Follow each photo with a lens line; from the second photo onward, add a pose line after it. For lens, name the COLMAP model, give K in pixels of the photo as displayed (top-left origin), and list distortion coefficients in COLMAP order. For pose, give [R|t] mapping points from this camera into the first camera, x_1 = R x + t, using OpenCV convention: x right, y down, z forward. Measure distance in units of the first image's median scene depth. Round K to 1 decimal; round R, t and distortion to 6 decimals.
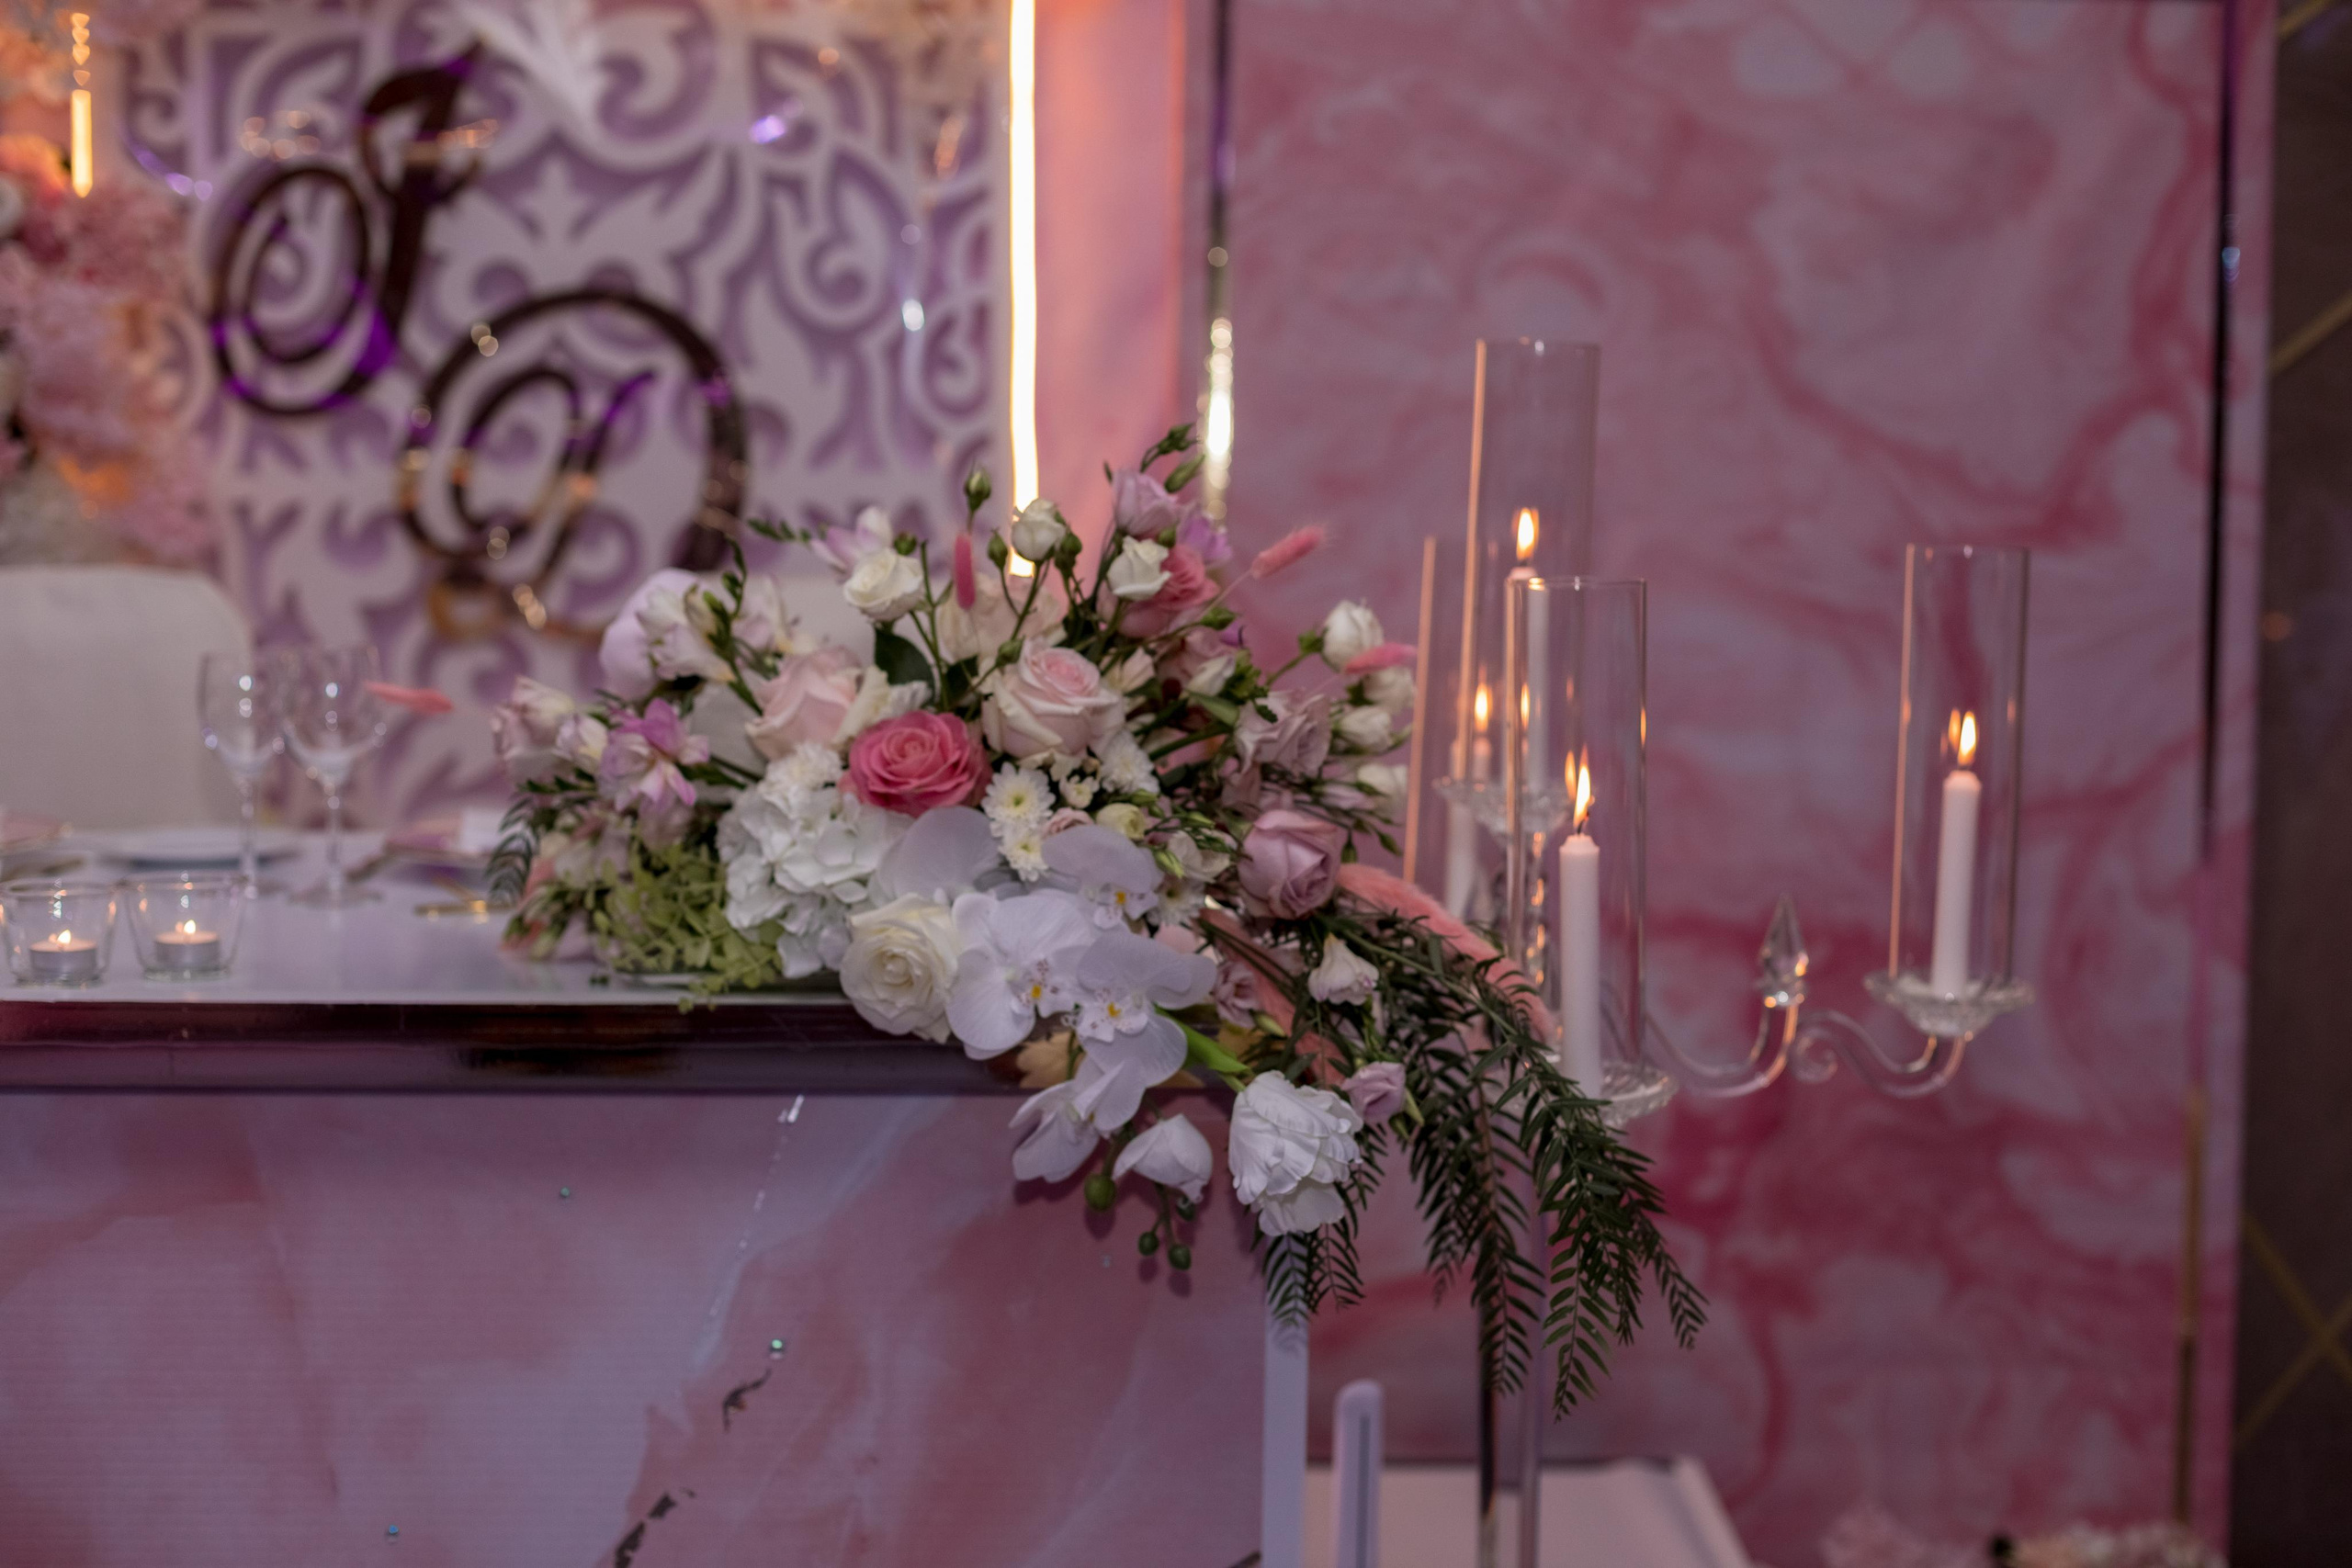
lens RADIAL K [[3377.9, 0, 1176.0], [0, 3377.9, 784.0], [0, 0, 1]] dist [-0.032080, -0.045027]
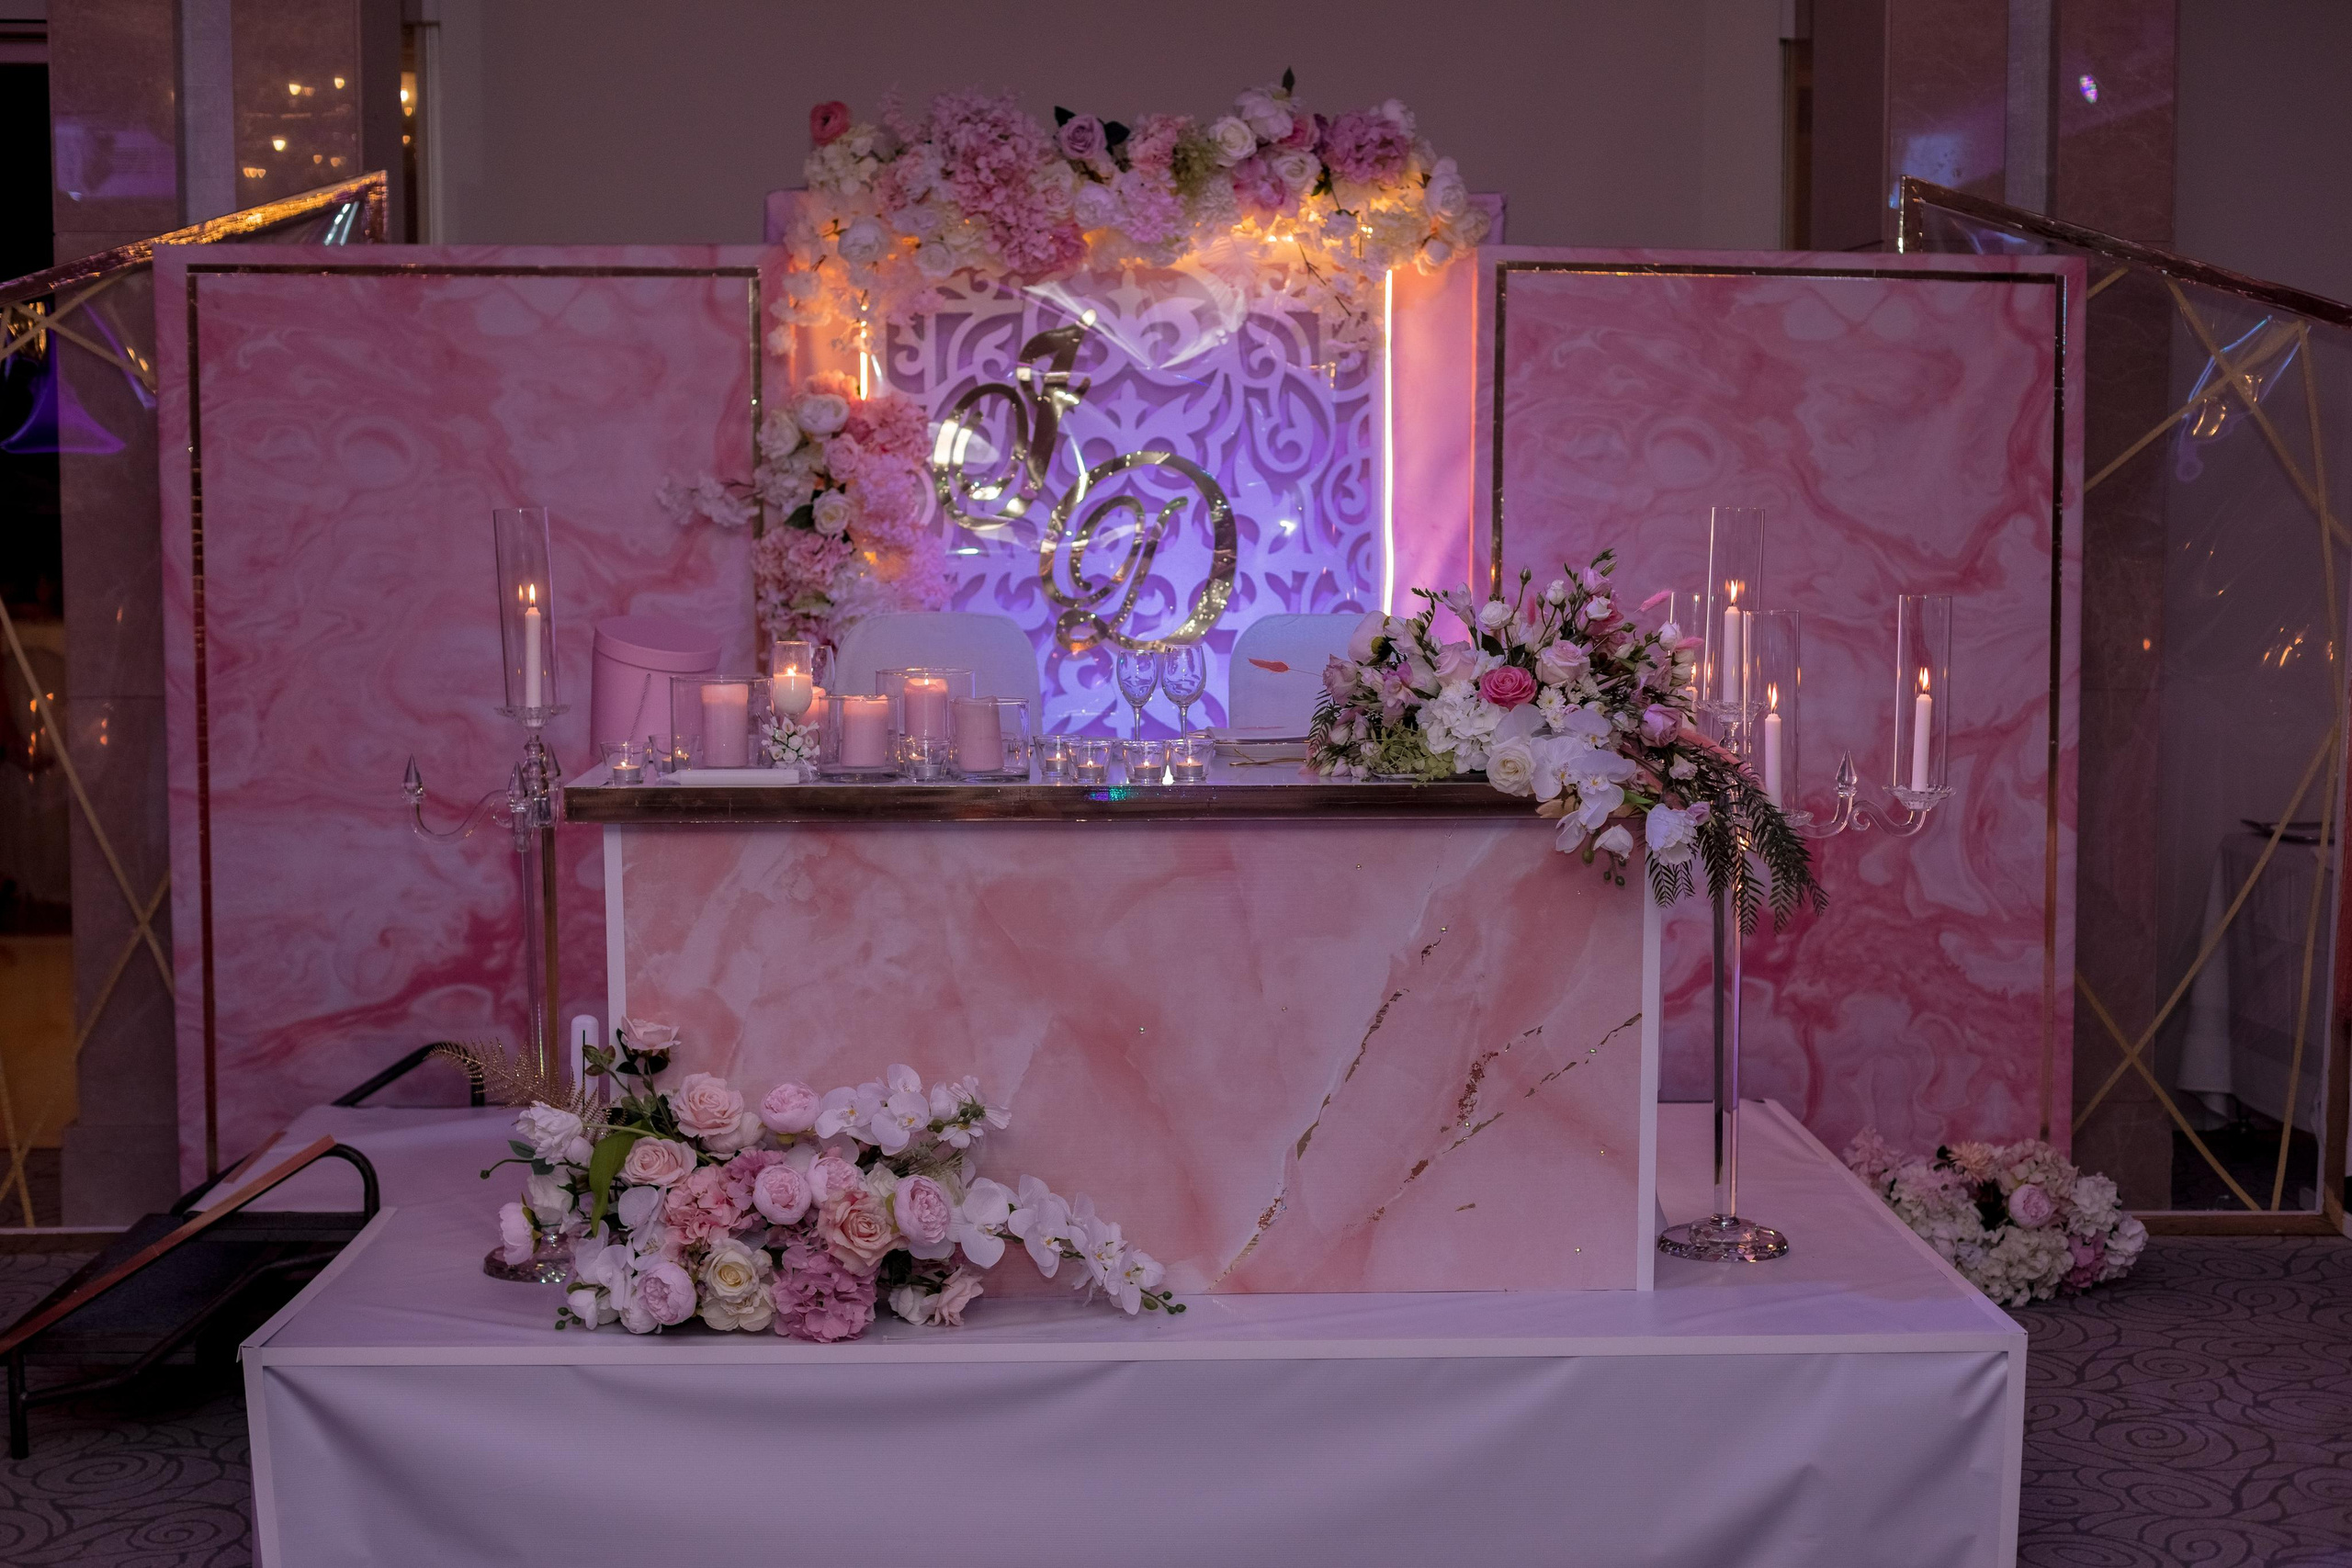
lens RADIAL K [[3377.9, 0, 1176.0], [0, 3377.9, 784.0], [0, 0, 1]] dist [-0.032080, -0.045027]
pose [[0.999733, -0.009100, 0.021262, -0.199103], [0.009333, 0.999897, -0.010893, 0.047961], [-0.021161, 0.011088, 0.999715, -0.785627]]
